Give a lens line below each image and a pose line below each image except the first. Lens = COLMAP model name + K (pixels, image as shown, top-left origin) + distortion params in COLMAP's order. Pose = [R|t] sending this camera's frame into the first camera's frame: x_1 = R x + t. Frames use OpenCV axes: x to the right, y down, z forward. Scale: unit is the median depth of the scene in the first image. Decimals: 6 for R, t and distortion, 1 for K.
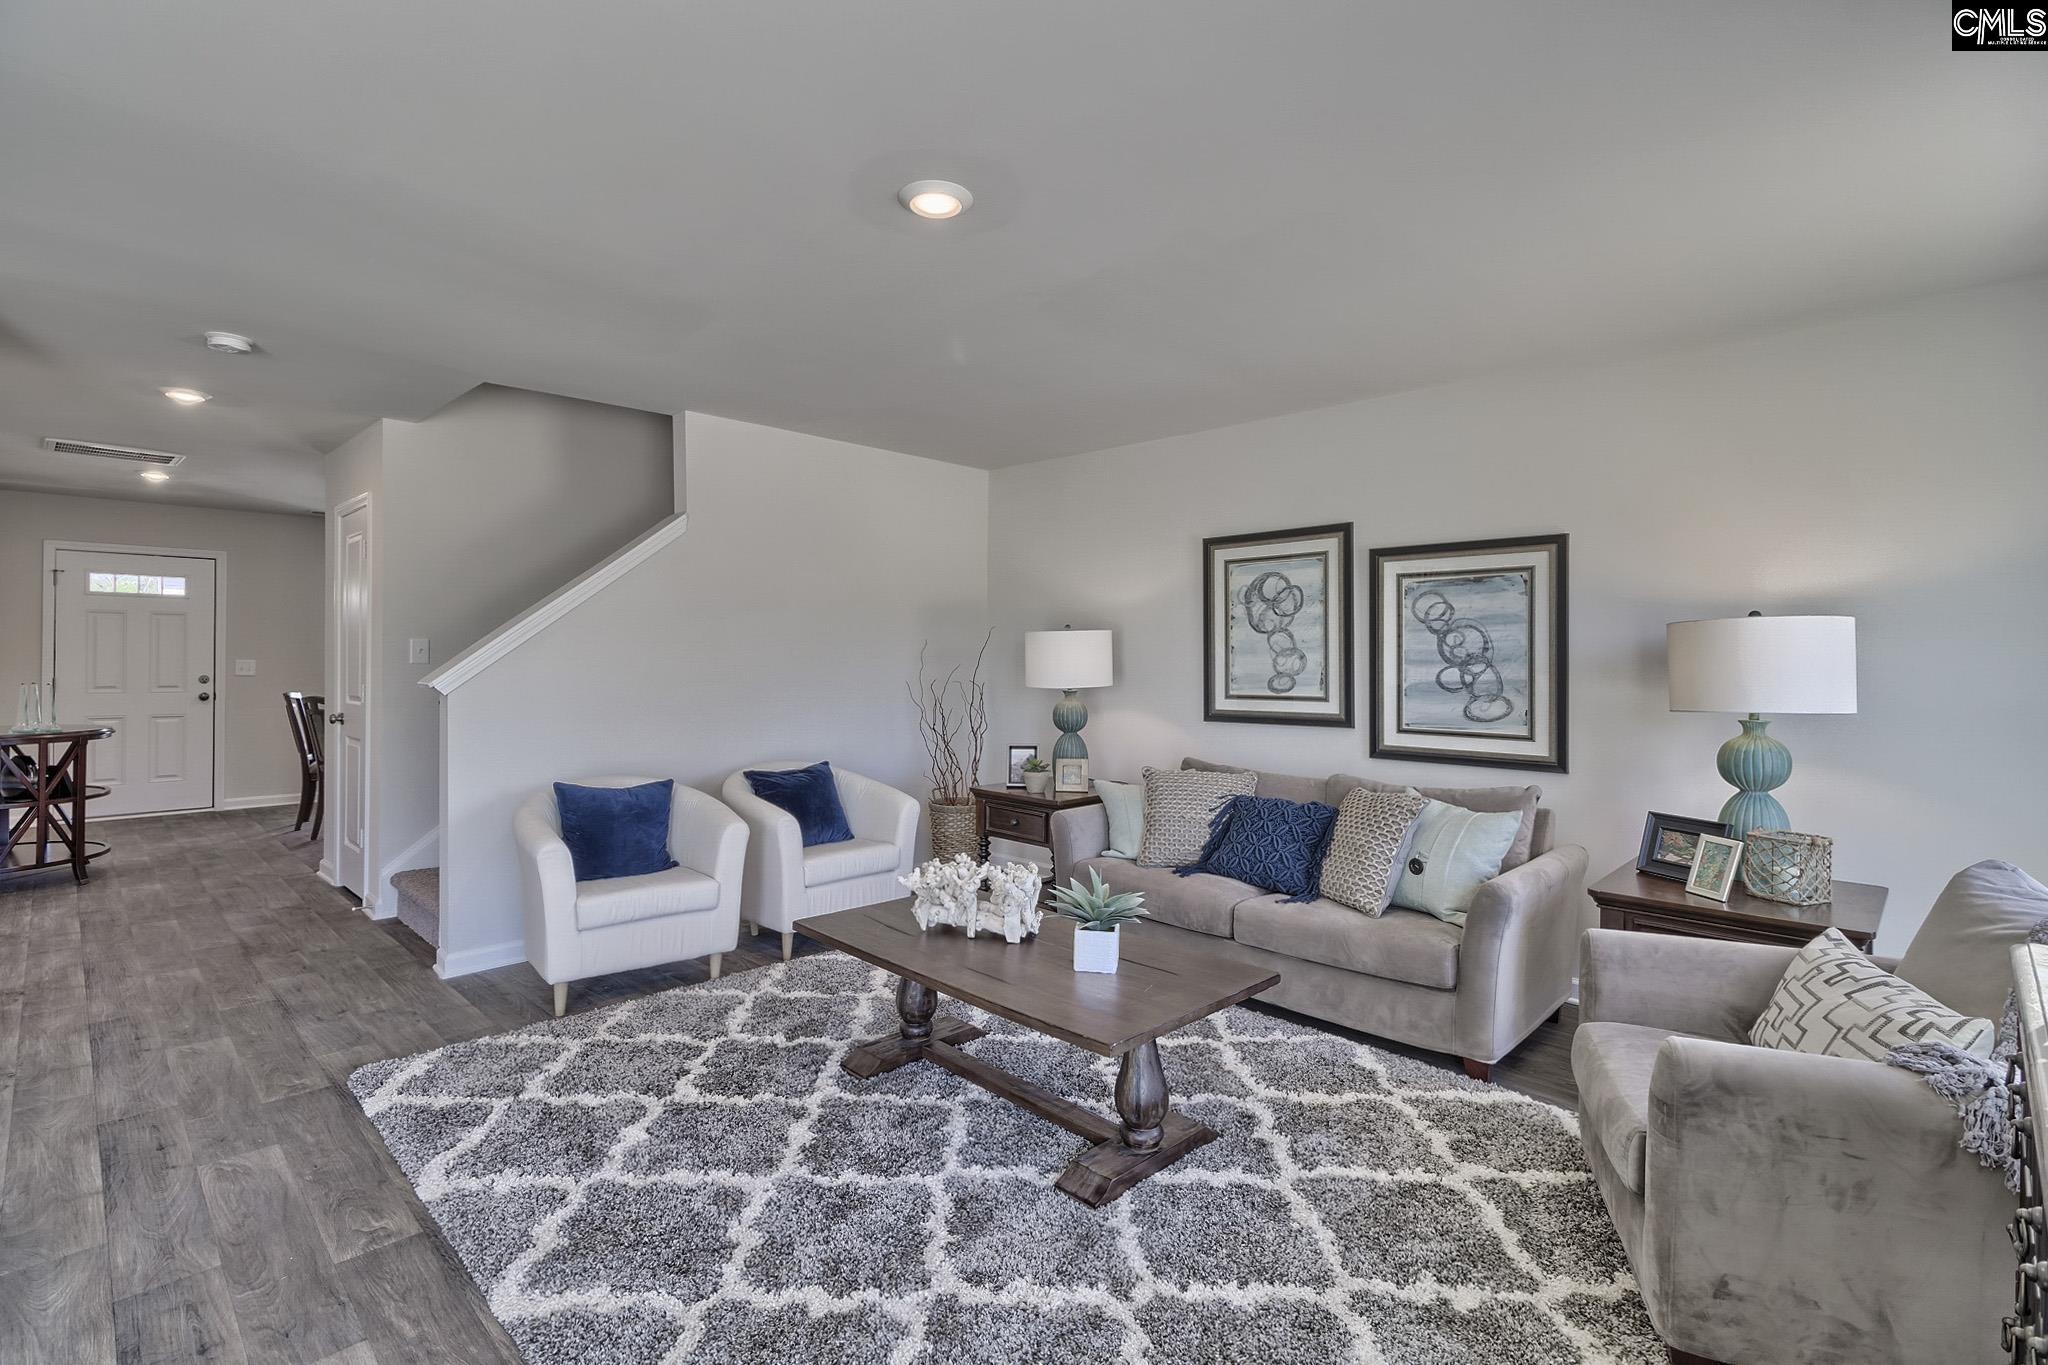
lens RADIAL K [[936.7, 0, 1013.9], [0, 936.7, 673.6], [0, 0, 1]] dist [0.000914, 0.000429]
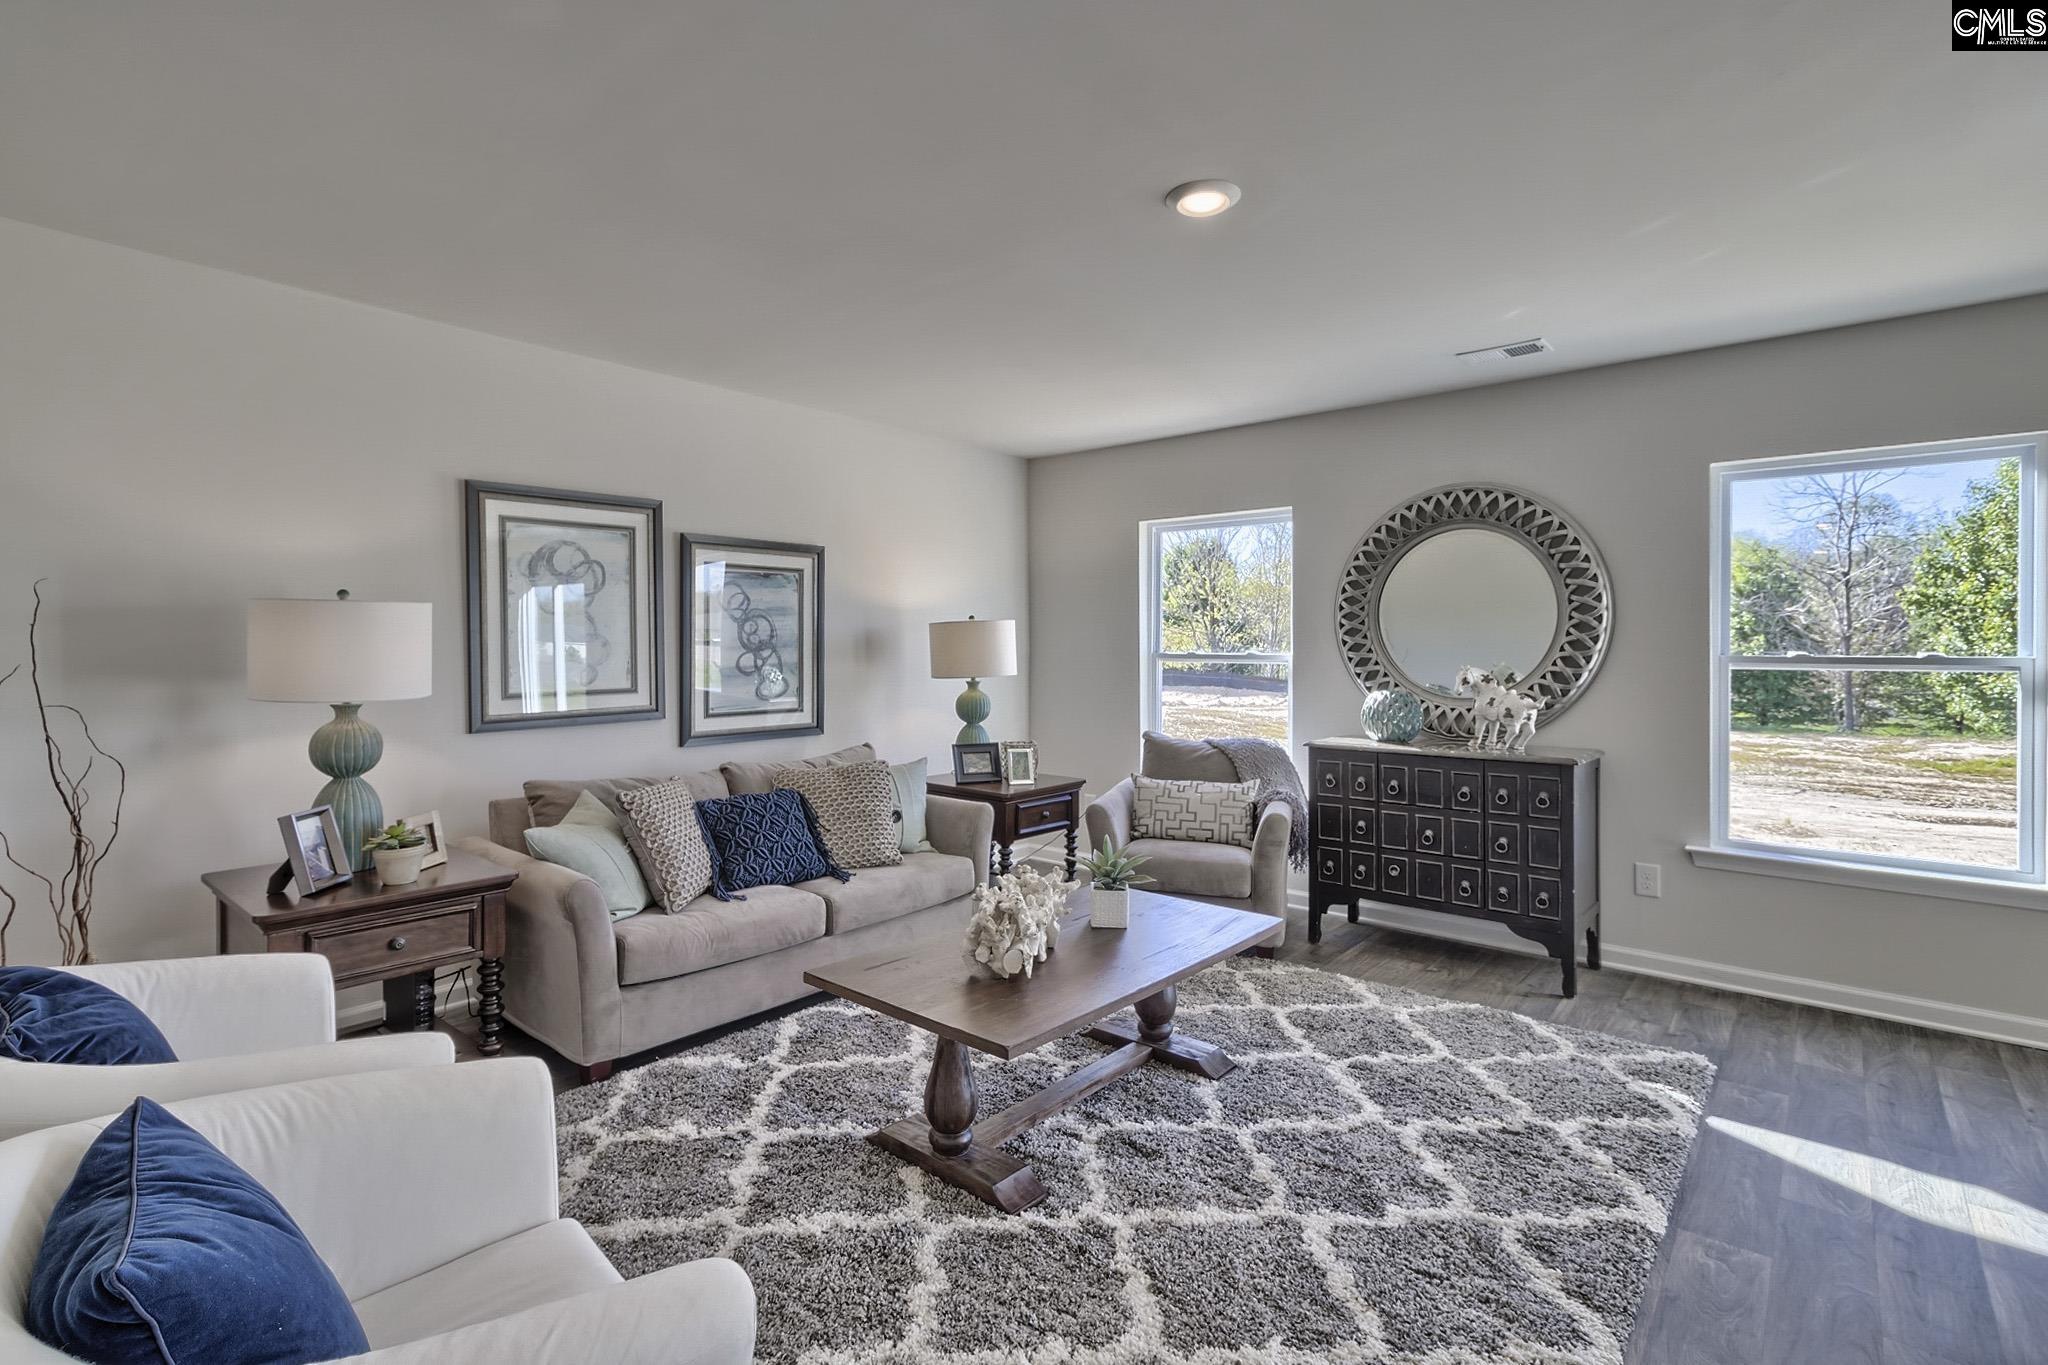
lens RADIAL K [[967.2, 0, 998.4], [0, 967.2, 642.1], [0, 0, 1]] dist [-0.000211, -0.000189]
pose [[-0.061901, -0.000507, 0.998082, -0.643596], [0.020327, 0.999792, 0.001769, -0.014466], [-0.997875, 0.020397, -0.061878, 0.731905]]
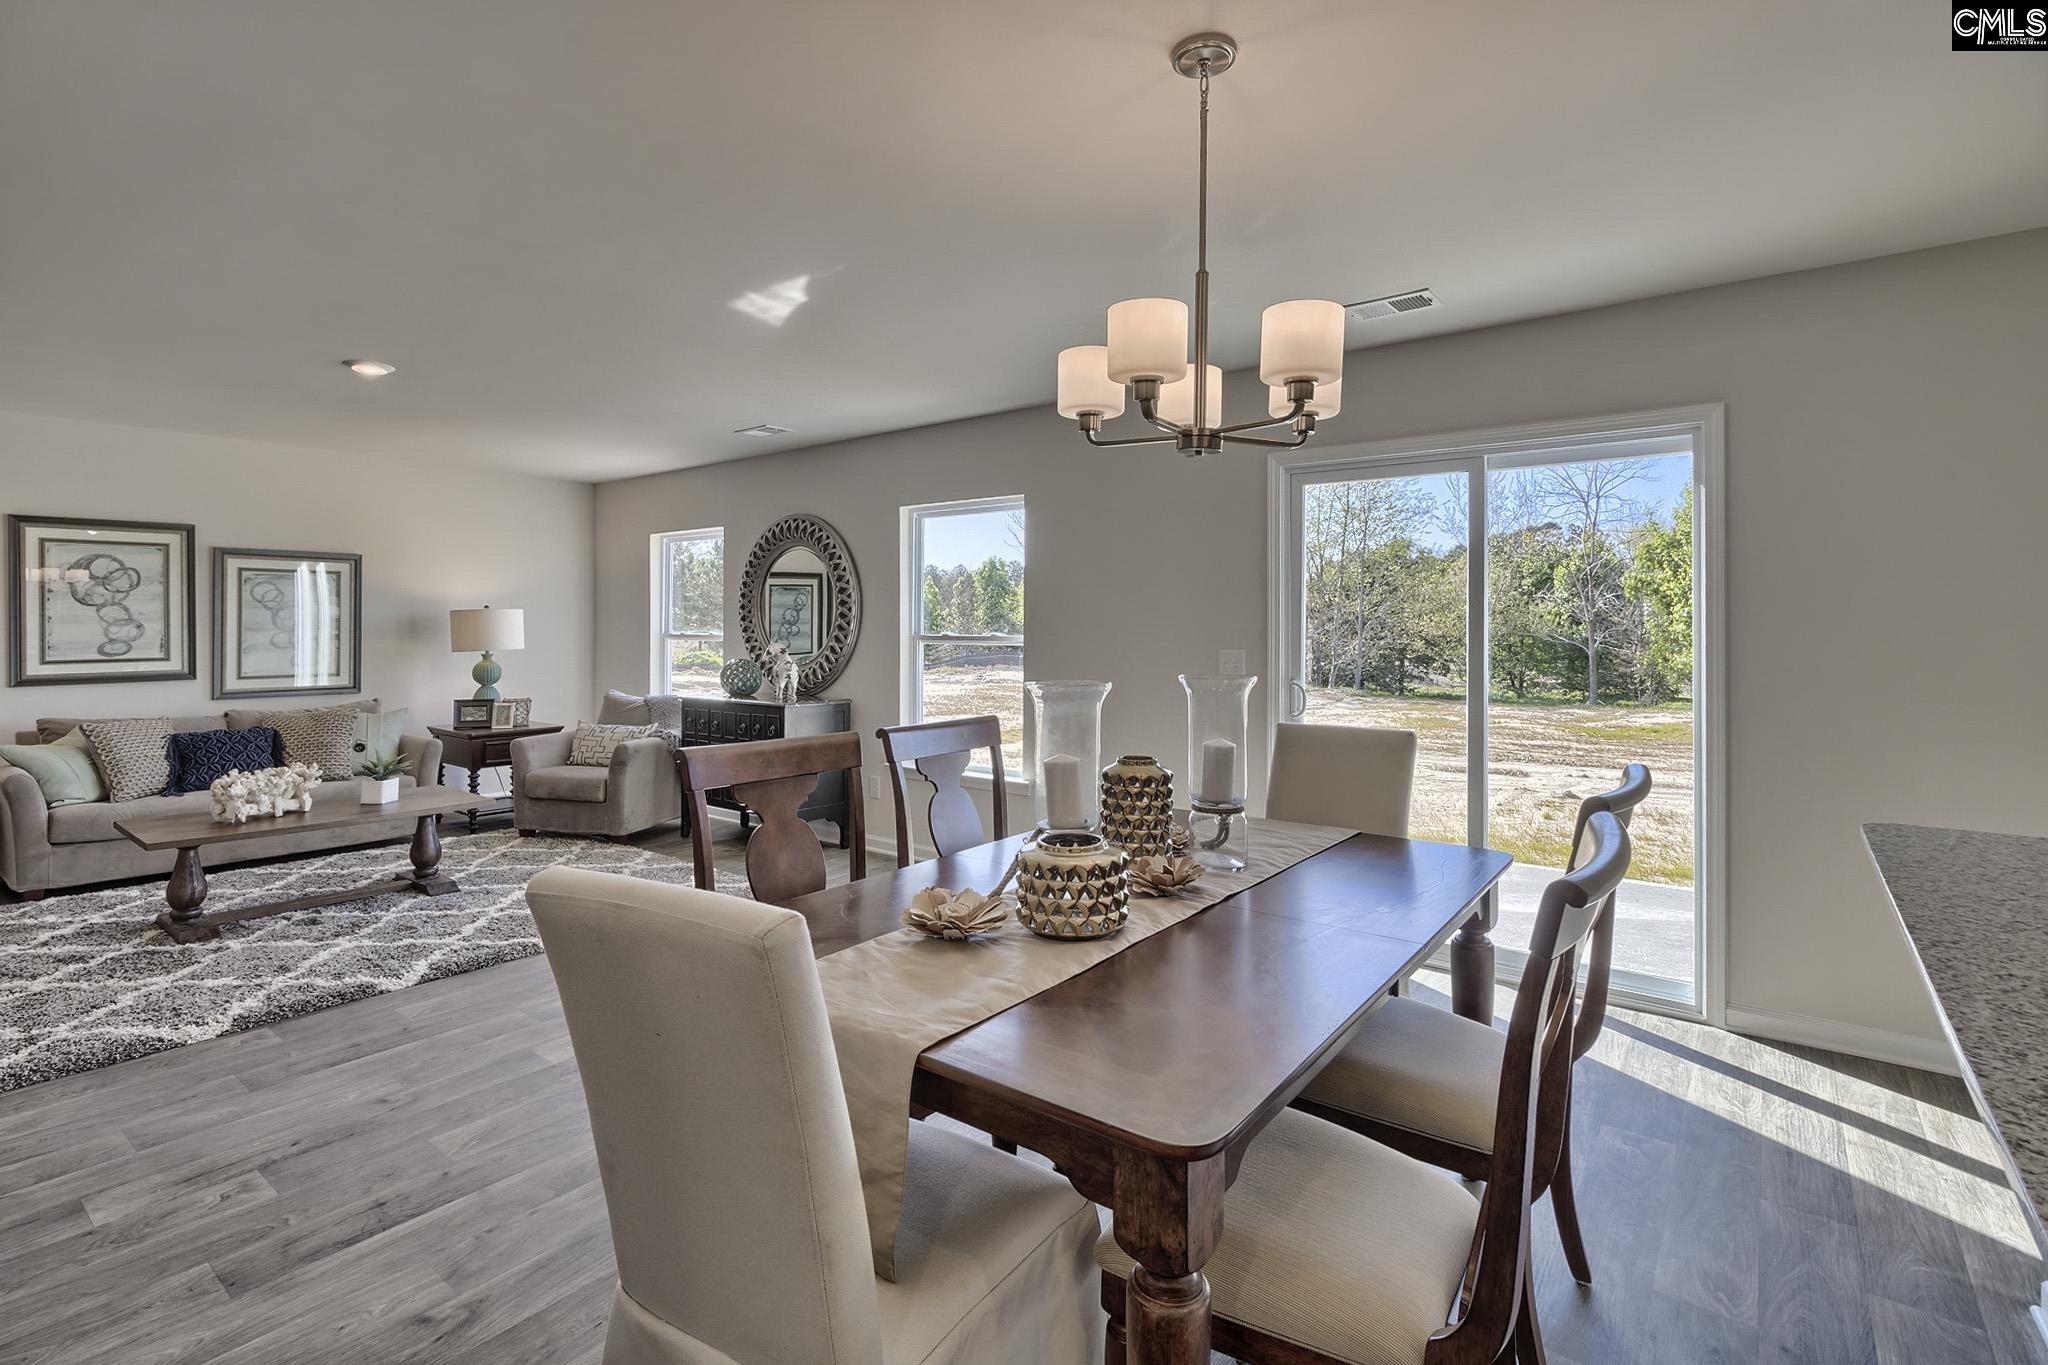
lens RADIAL K [[950.8, 0, 1020.1], [0, 950.8, 615.8], [0, 0, 1]] dist [-0.004850, -0.000545]
pose [[-0.117409, 0.008943, 0.993043, -1.127321], [0.018917, 0.999798, -0.006767, -0.001205], [-0.992903, 0.017991, -0.117555, -0.005185]]
